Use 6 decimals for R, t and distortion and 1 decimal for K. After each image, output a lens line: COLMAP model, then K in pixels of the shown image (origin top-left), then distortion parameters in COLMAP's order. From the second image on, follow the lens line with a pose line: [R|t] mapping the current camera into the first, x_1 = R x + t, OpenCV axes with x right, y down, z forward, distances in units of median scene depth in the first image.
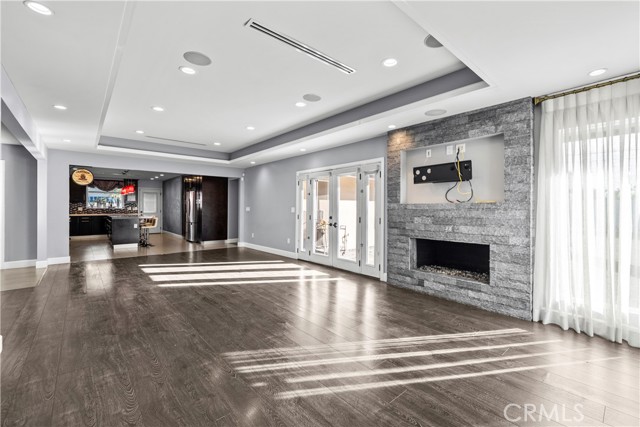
lens RADIAL K [[271.2, 0, 321.7], [0, 271.2, 209.3], [0, 0, 1]] dist [-0.001218, -0.000219]
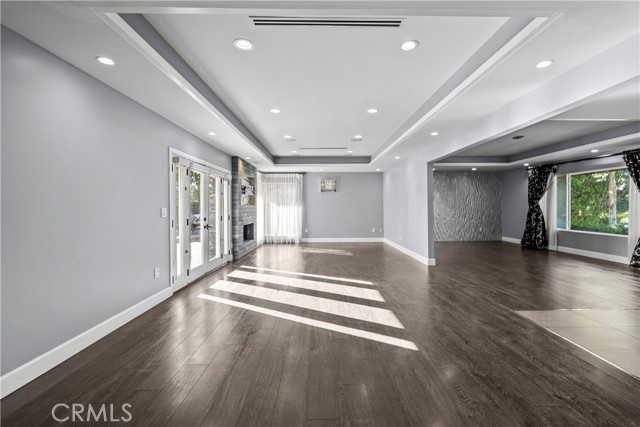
lens RADIAL K [[278.8, 0, 327.6], [0, 278.8, 208.9], [0, 0, 1]] dist [0.000751, -0.000010]
pose [[-0.773056, -0.005052, 0.634318, -1.150691], [0.002979, 0.999928, 0.011594, -0.016841], [-0.634331, 0.010852, -0.772986, 1.945751]]
